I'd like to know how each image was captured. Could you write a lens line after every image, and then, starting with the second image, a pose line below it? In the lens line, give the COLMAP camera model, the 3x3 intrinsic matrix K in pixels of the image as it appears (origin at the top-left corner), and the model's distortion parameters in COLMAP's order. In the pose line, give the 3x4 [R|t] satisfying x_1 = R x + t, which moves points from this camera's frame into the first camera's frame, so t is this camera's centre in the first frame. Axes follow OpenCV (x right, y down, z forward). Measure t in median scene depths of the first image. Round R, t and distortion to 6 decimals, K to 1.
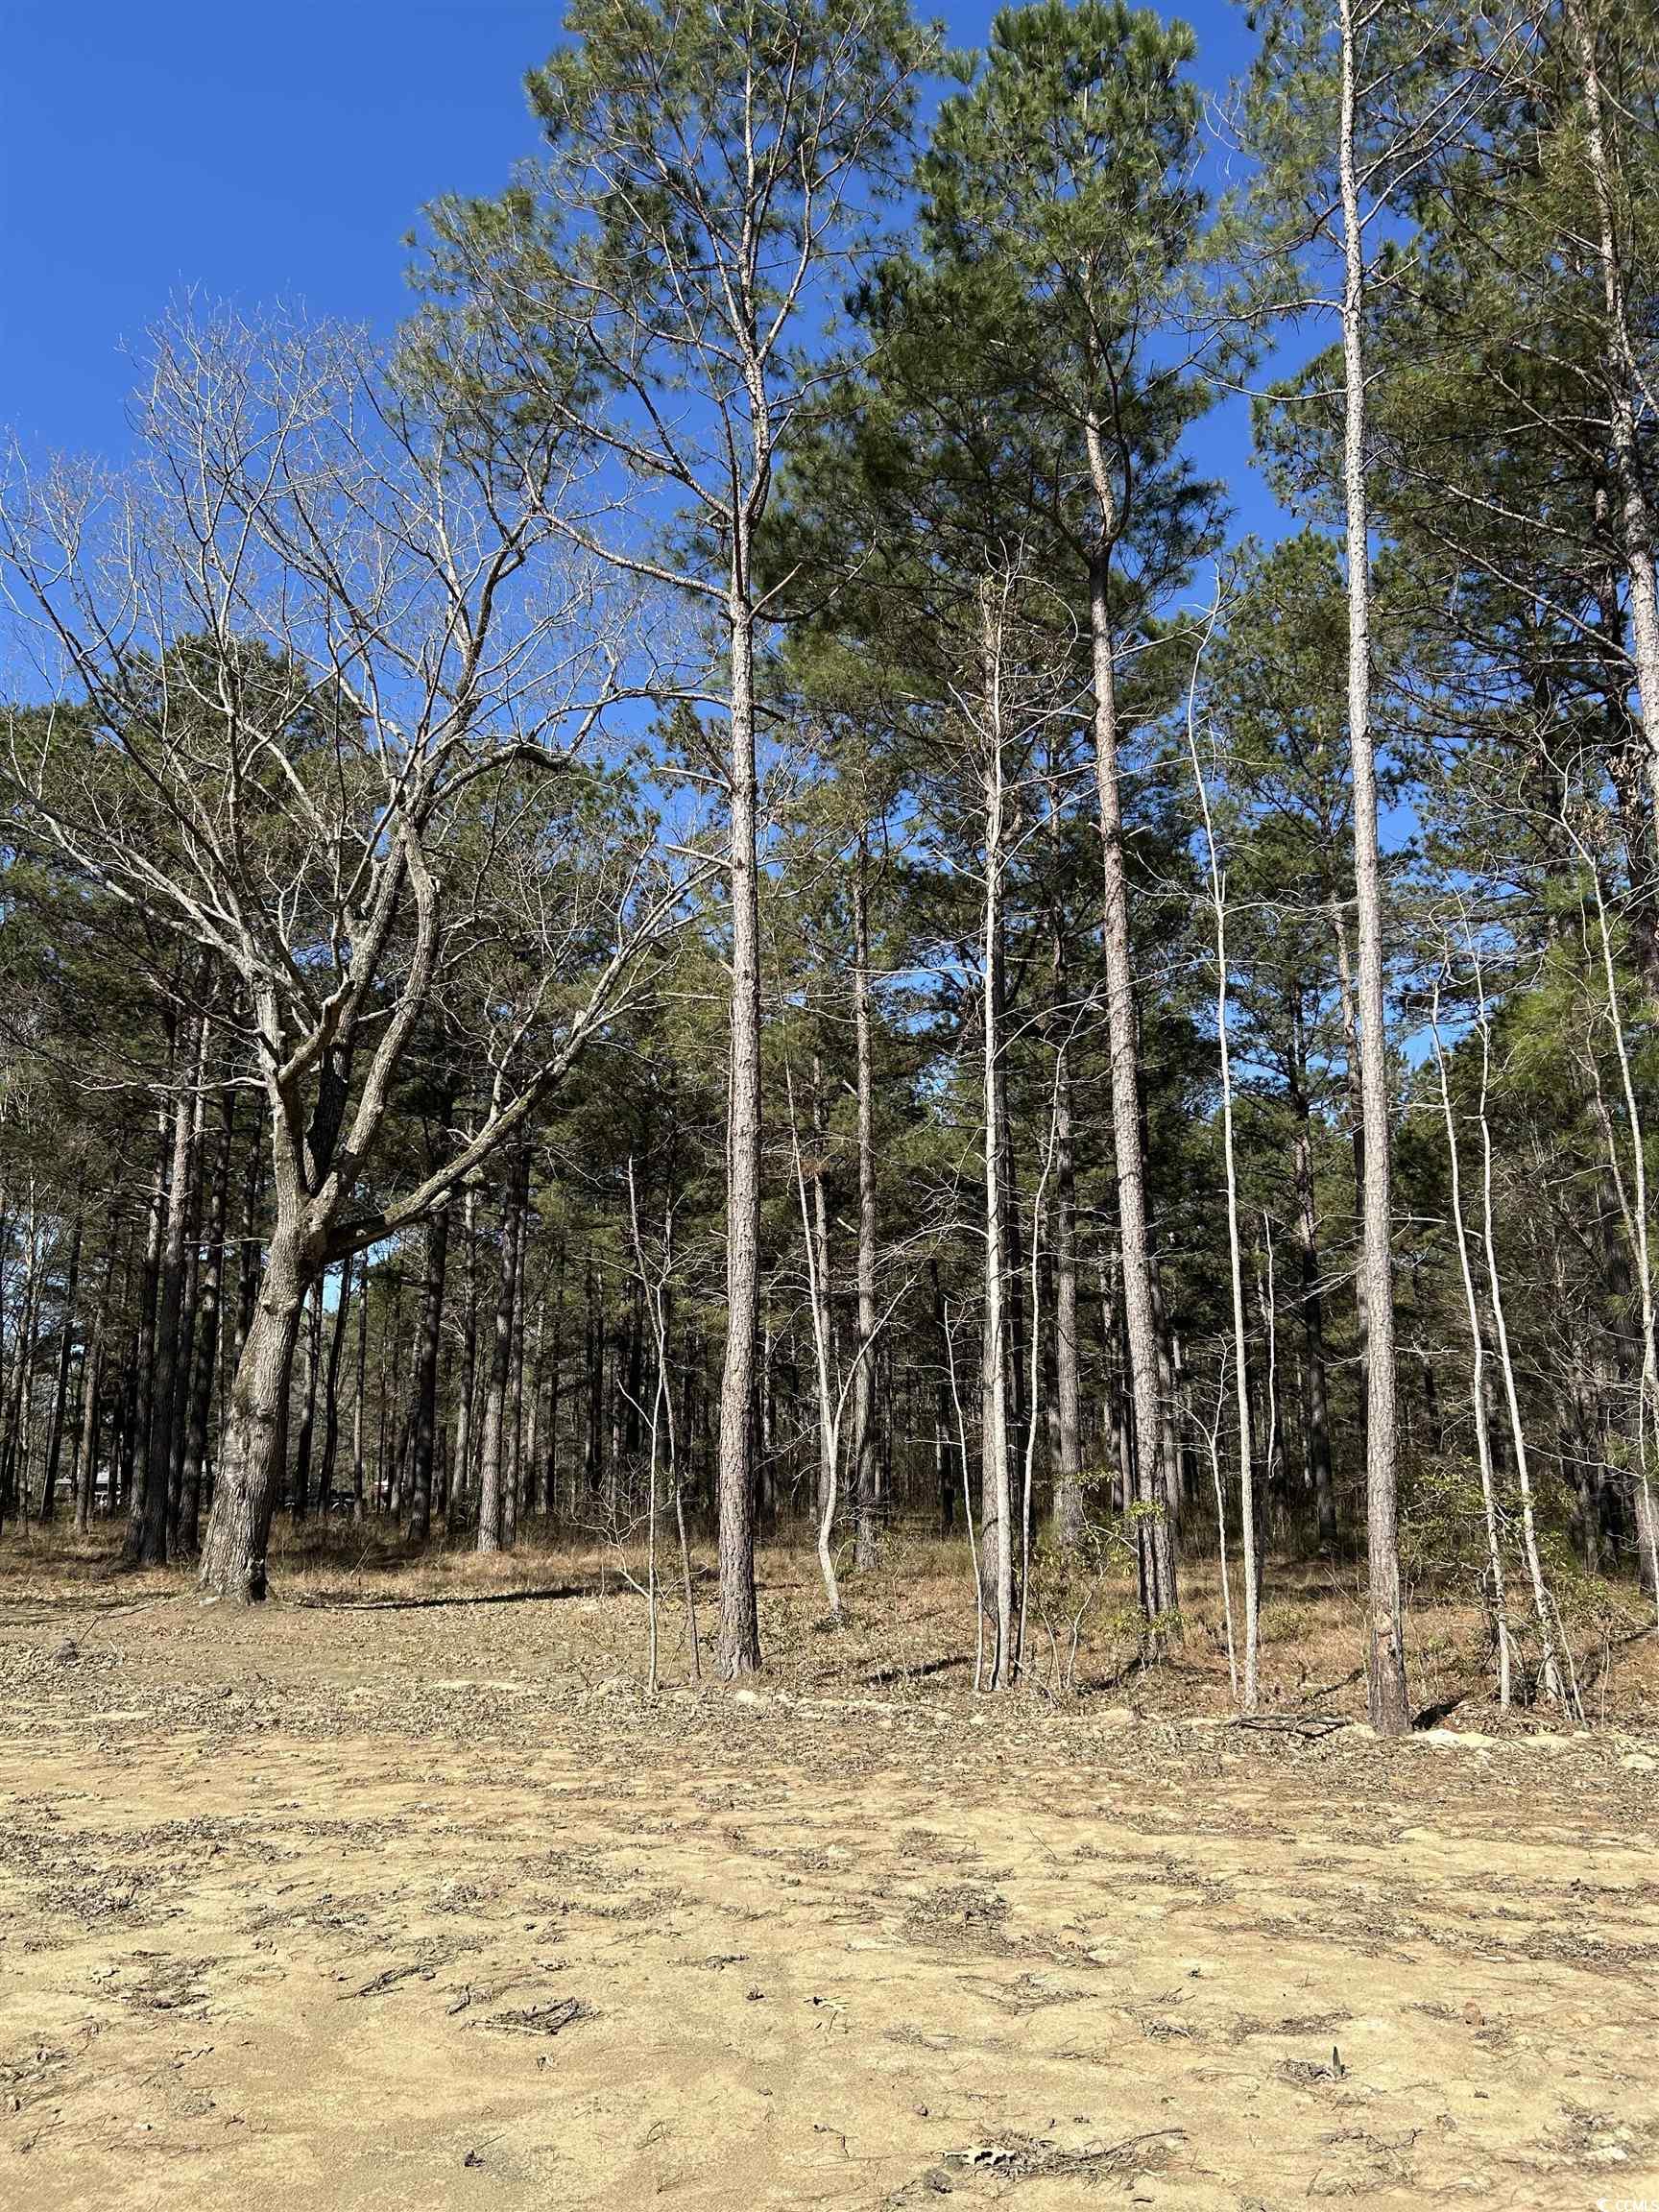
lens RADIAL K [[1671.8, 0, 816.5], [0, 1671.8, 1101.3], [0, 0, 1]] dist [0.065509, -0.055818]
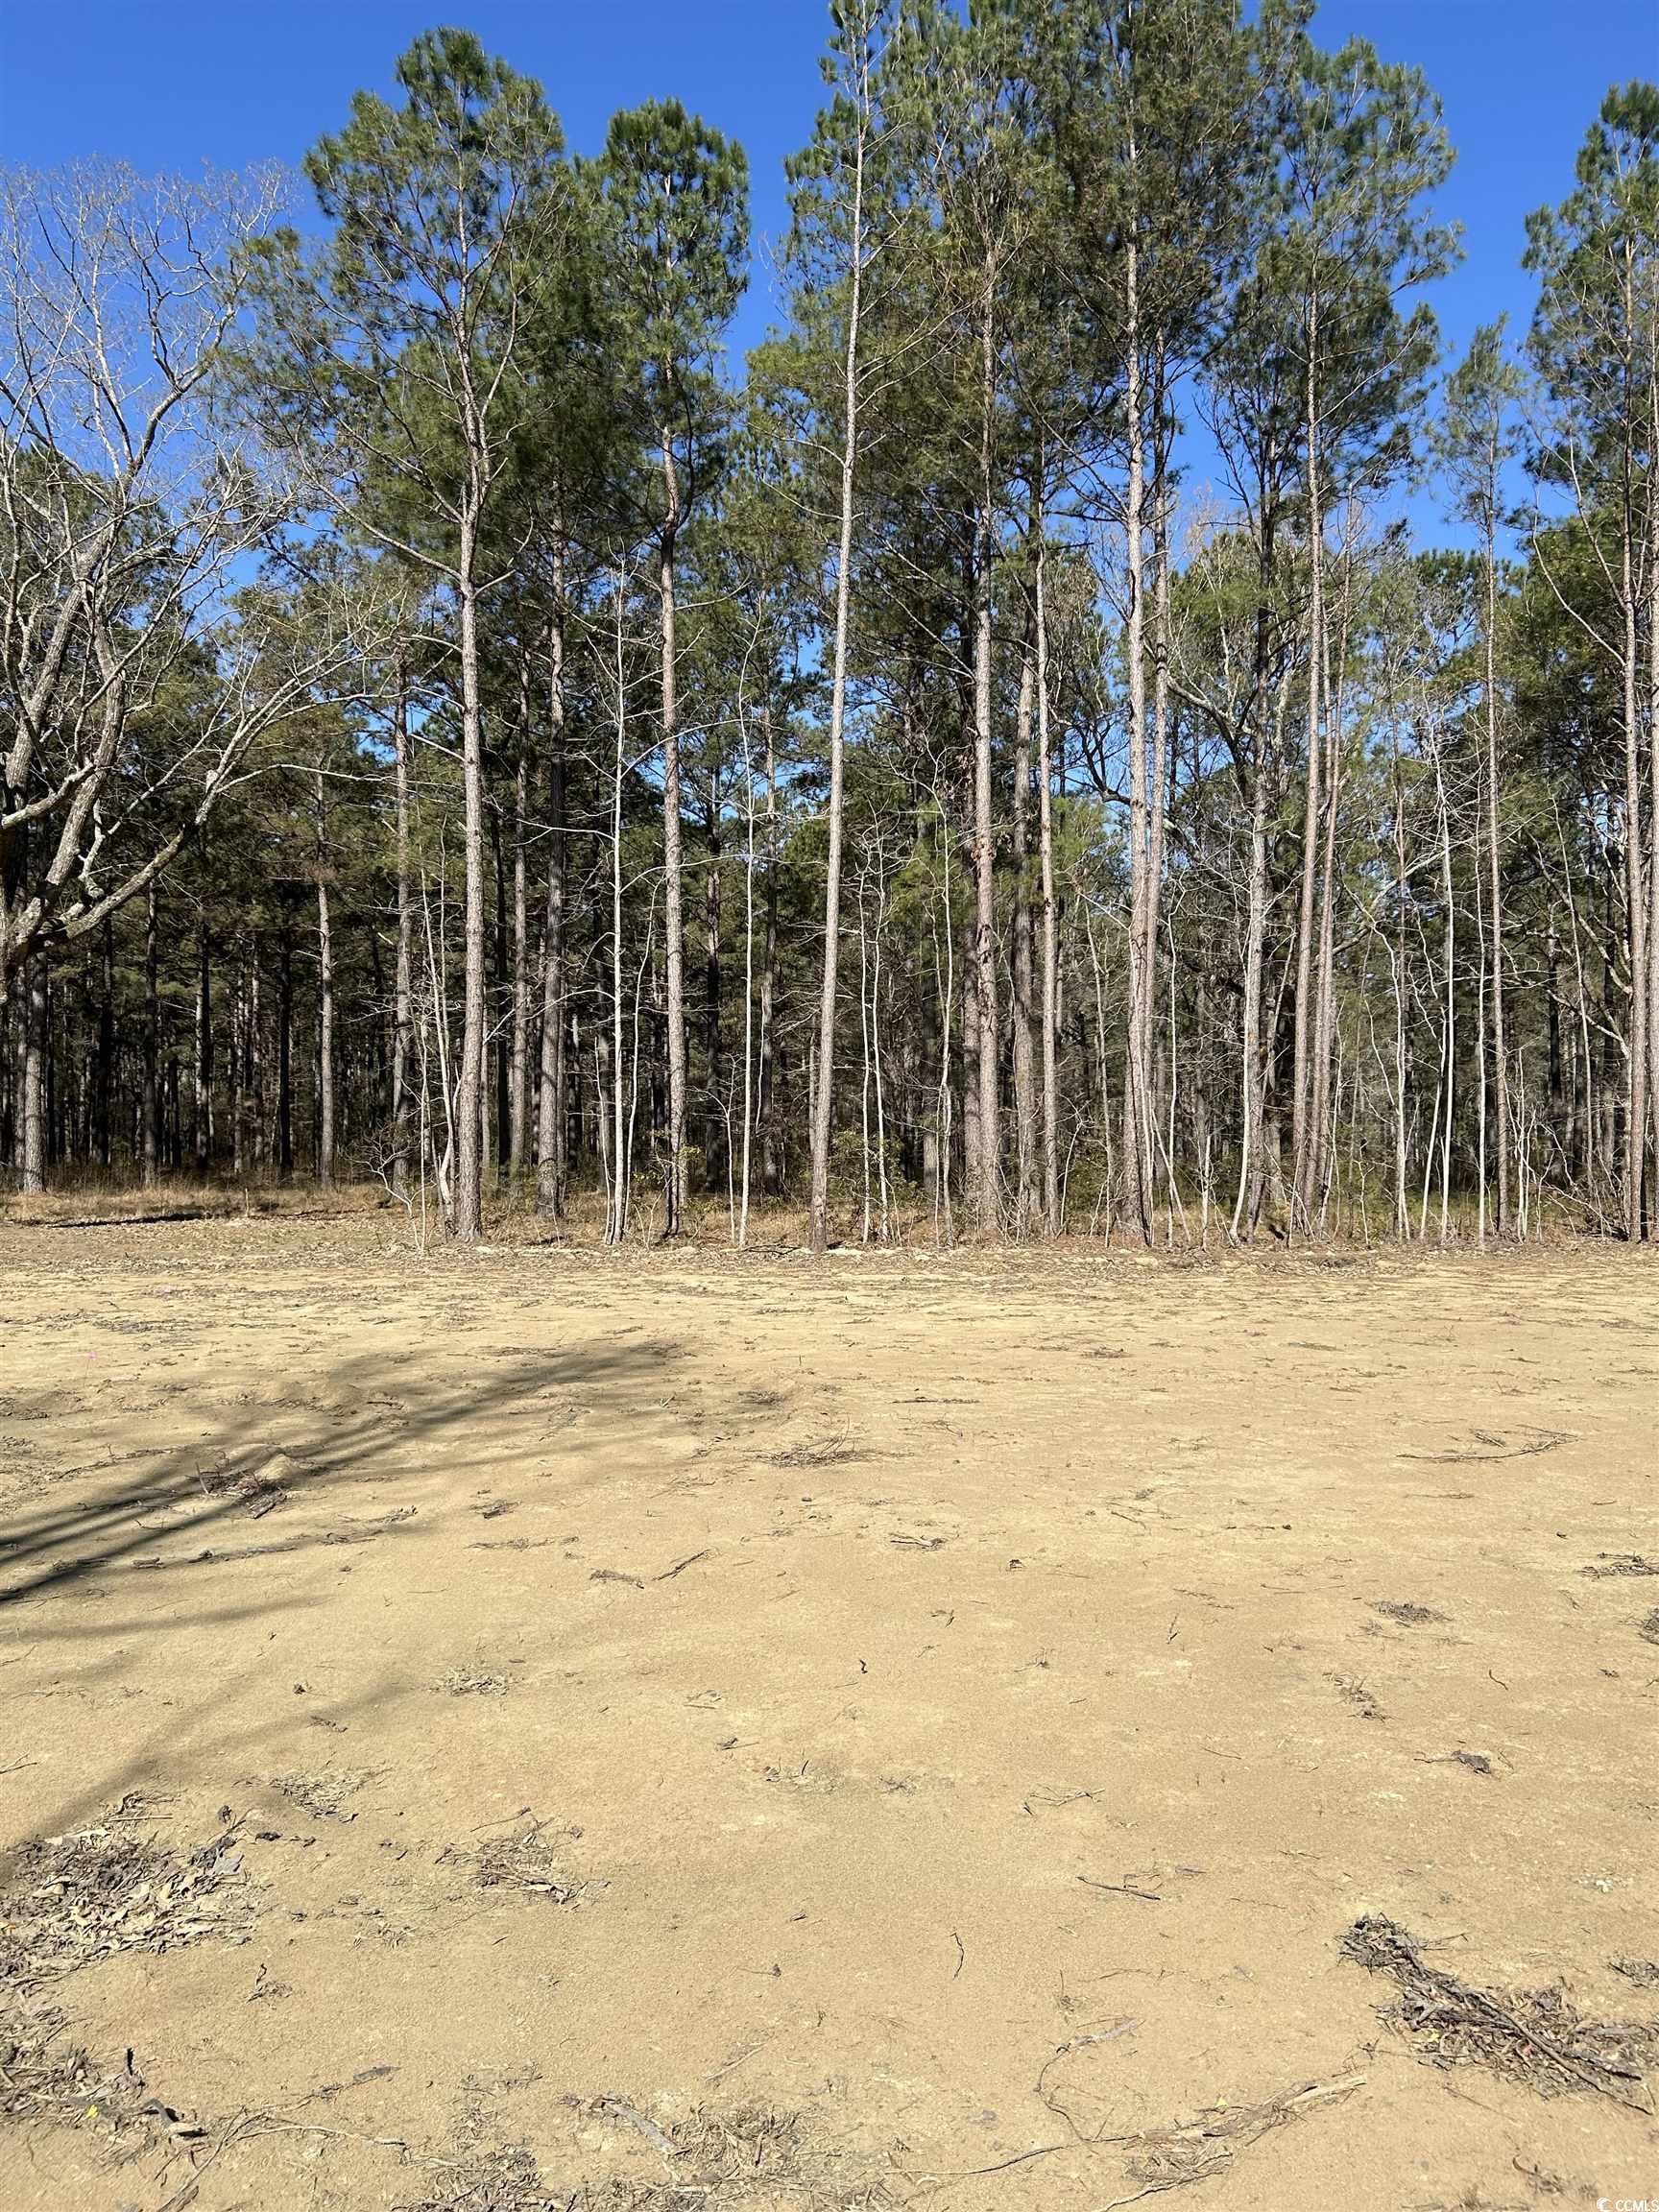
lens RADIAL K [[1671.8, 0, 816.5], [0, 1671.8, 1101.3], [0, 0, 1]] dist [0.065509, -0.055818]
pose [[0.926745, 0.009196, 0.375578, -0.219799], [-0.084716, 0.979068, 0.185066, -0.095120], [-0.366014, -0.203327, 0.908125, -0.418770]]
